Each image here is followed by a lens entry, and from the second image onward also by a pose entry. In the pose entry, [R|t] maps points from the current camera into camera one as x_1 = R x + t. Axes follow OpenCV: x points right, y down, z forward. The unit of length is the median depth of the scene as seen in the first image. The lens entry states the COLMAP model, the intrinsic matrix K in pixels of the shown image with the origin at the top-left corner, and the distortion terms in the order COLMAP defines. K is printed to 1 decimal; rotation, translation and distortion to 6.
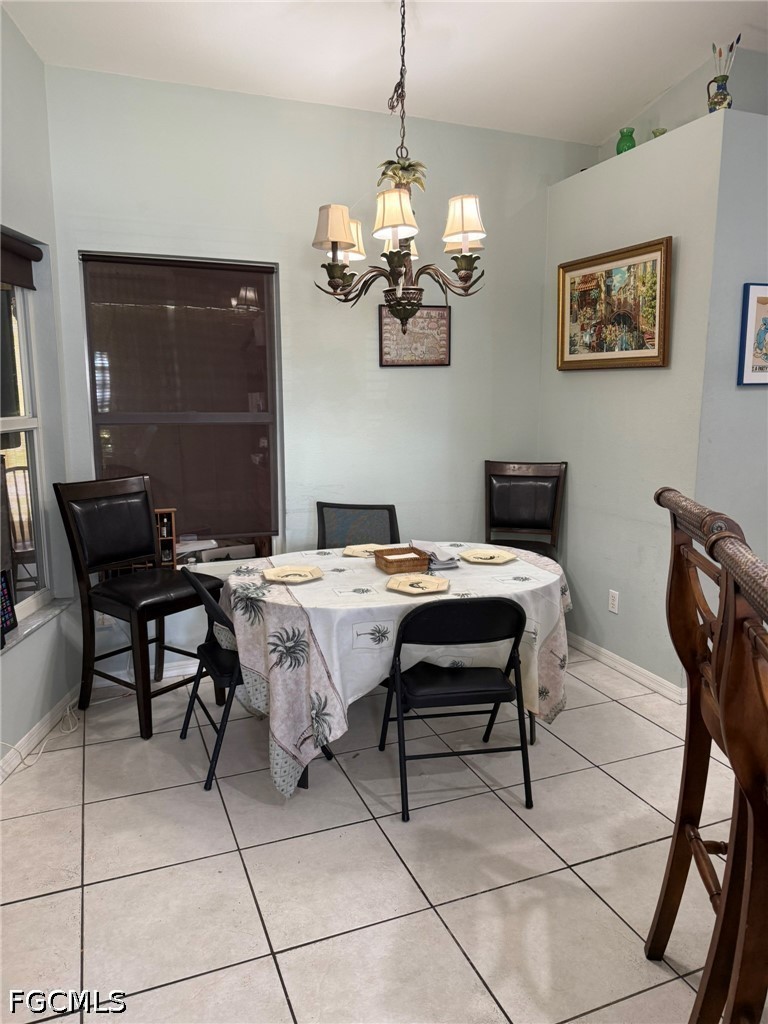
lens RADIAL K [[724.5, 0, 384.1], [0, 724.5, 514.9], [0, 0, 1]] dist [-0.009925, -0.002987]
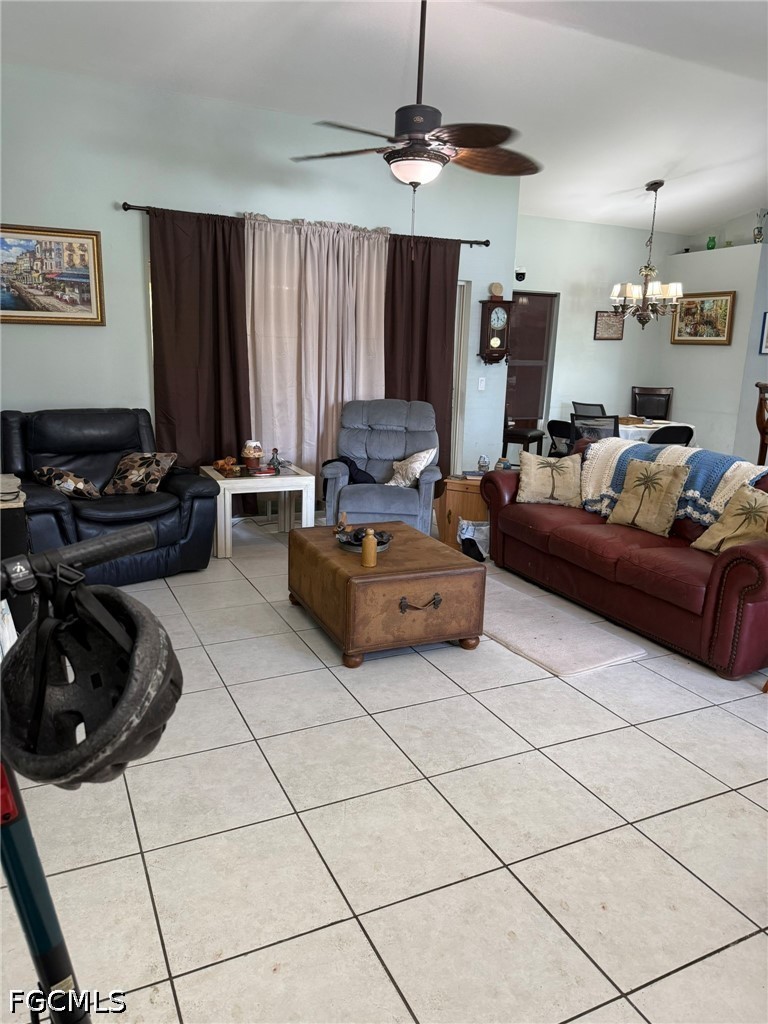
lens RADIAL K [[724.5, 0, 383.4], [0, 724.5, 508.5], [0, 0, 1]] dist [-0.009925, -0.002987]
pose [[0.996767, 0.009950, 0.079727, -0.852242], [-0.013993, 0.998635, 0.050316, 0.209497], [-0.079118, -0.051269, 0.995546, -1.194850]]
